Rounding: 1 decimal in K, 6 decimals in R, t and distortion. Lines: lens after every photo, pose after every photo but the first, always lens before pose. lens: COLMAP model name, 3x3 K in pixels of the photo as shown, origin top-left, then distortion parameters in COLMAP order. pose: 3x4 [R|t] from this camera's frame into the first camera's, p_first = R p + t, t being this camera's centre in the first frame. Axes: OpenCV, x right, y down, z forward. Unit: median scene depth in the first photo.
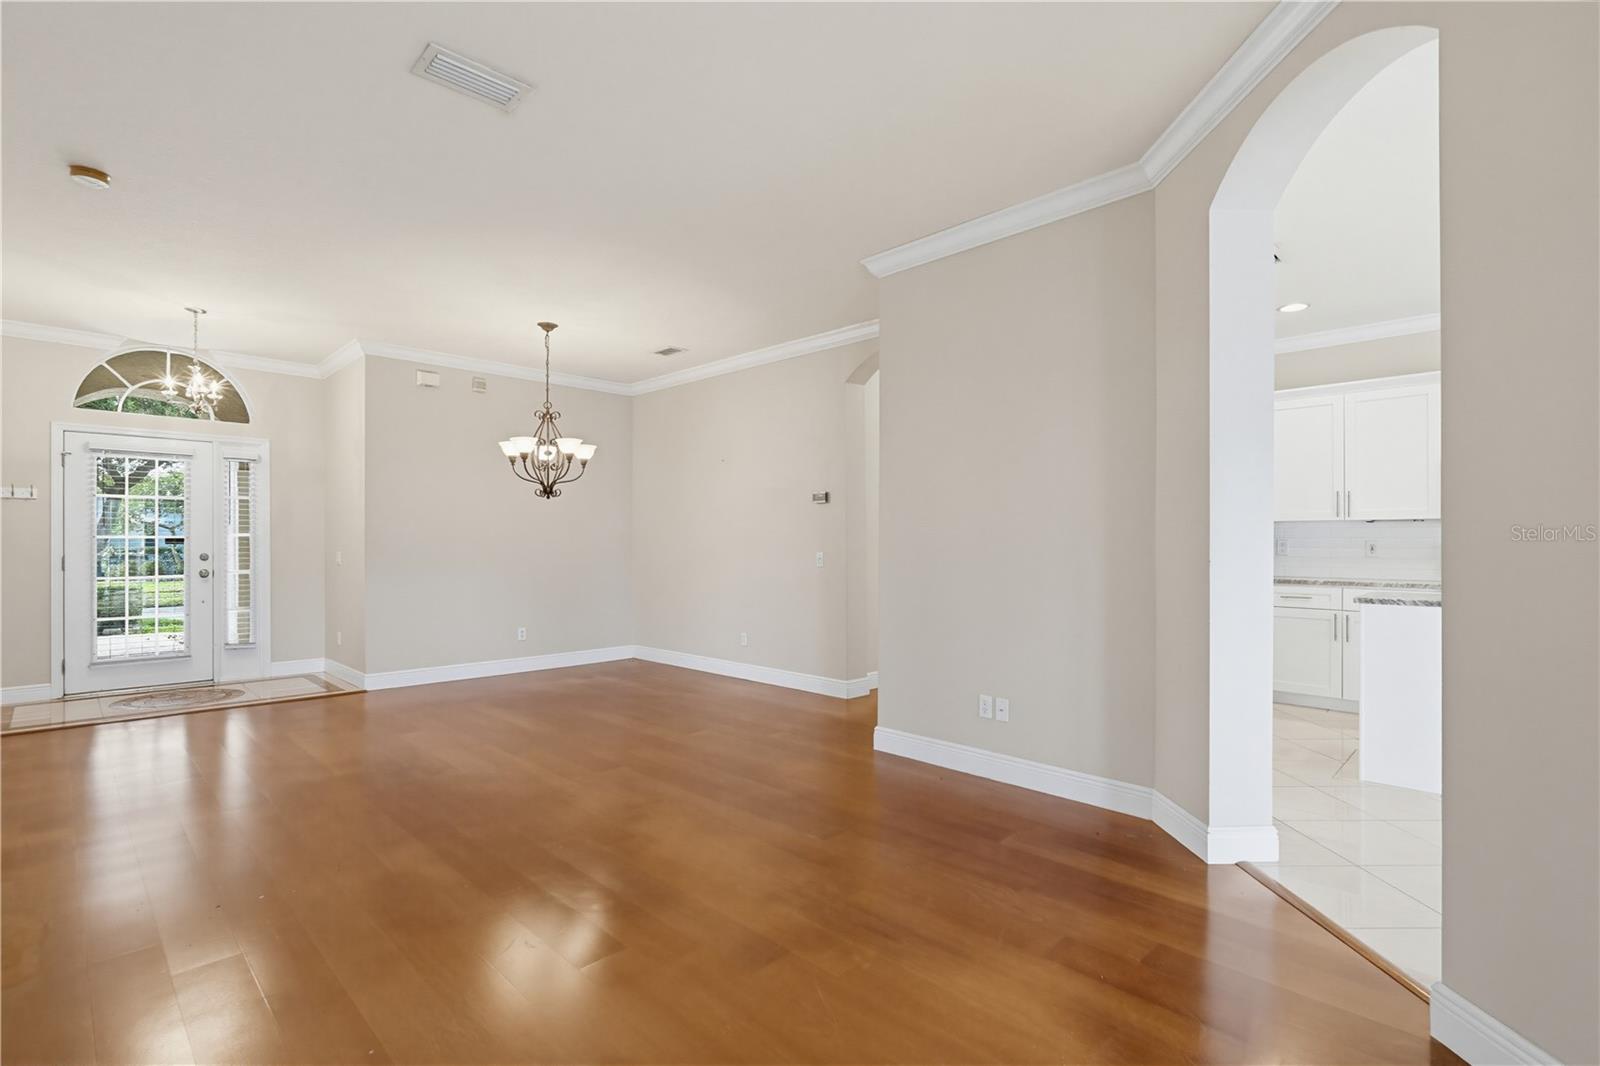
lens RADIAL K [[749.9, 0, 802.5], [0, 749.9, 542.8], [0, 0, 1]] dist [0.000191, -0.001901]
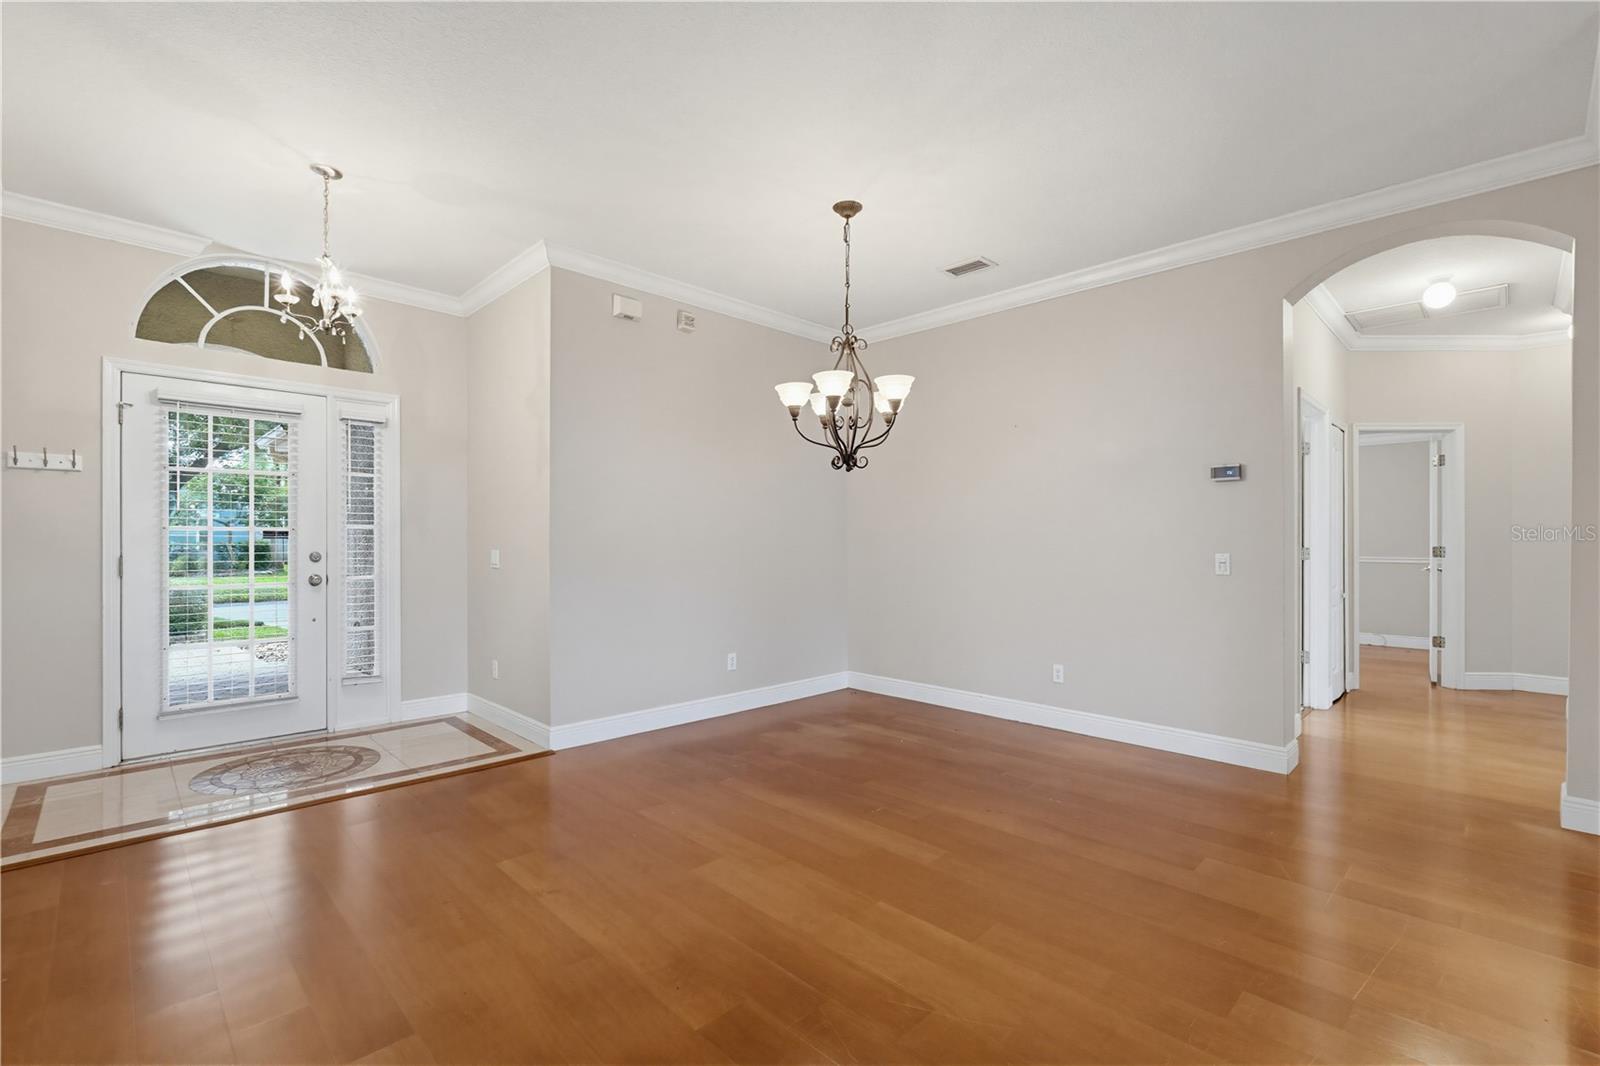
lens RADIAL K [[710.0, 0, 802.5], [0, 710.0, 541.9], [0, 0, 1]] dist [-0.003549, -0.001071]
pose [[0.999929, 0.002838, -0.011565, -0.341163], [-0.002813, 0.999994, 0.002235, 0.001644], [0.011572, -0.002202, 0.999931, 0.345543]]
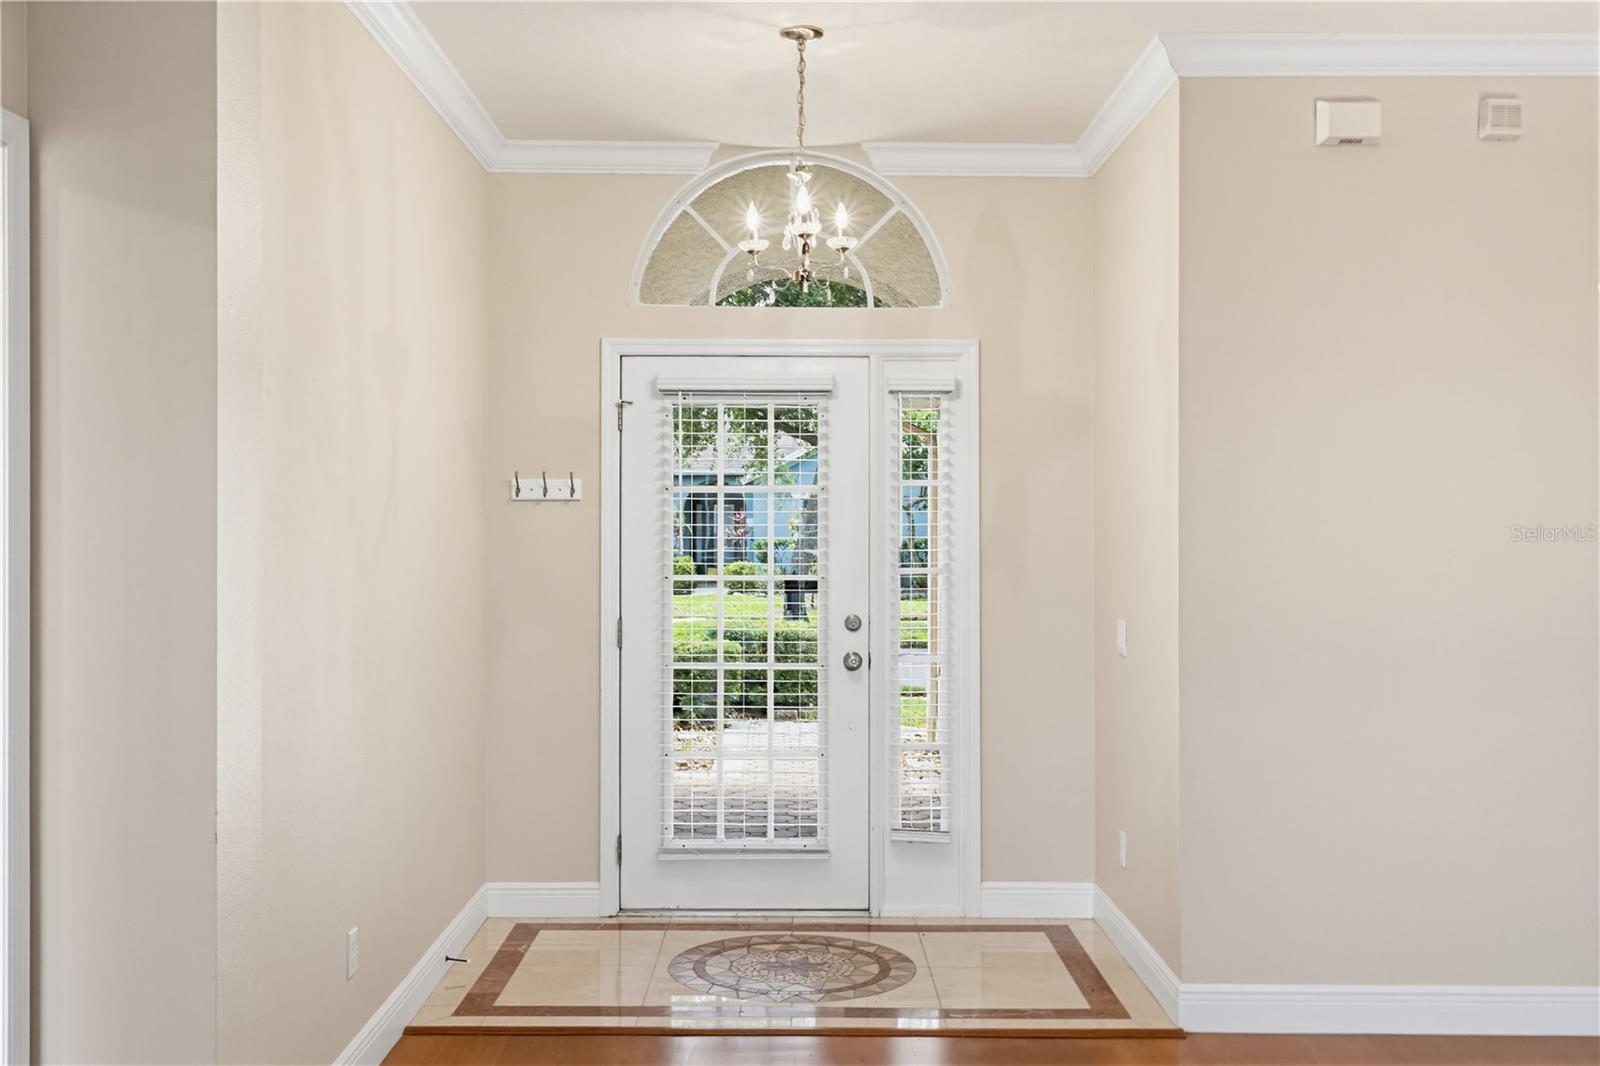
lens RADIAL K [[1608.1, 0, 787.6], [0, 1608.1, 511.0], [0, 0, 1]] dist [0.031157, 0.000000]
pose [[0.705517, -0.003960, -0.708682, -0.172926], [-0.002576, 0.999963, -0.008152, -0.039903], [0.708688, 0.007577, 0.705481, 0.330484]]
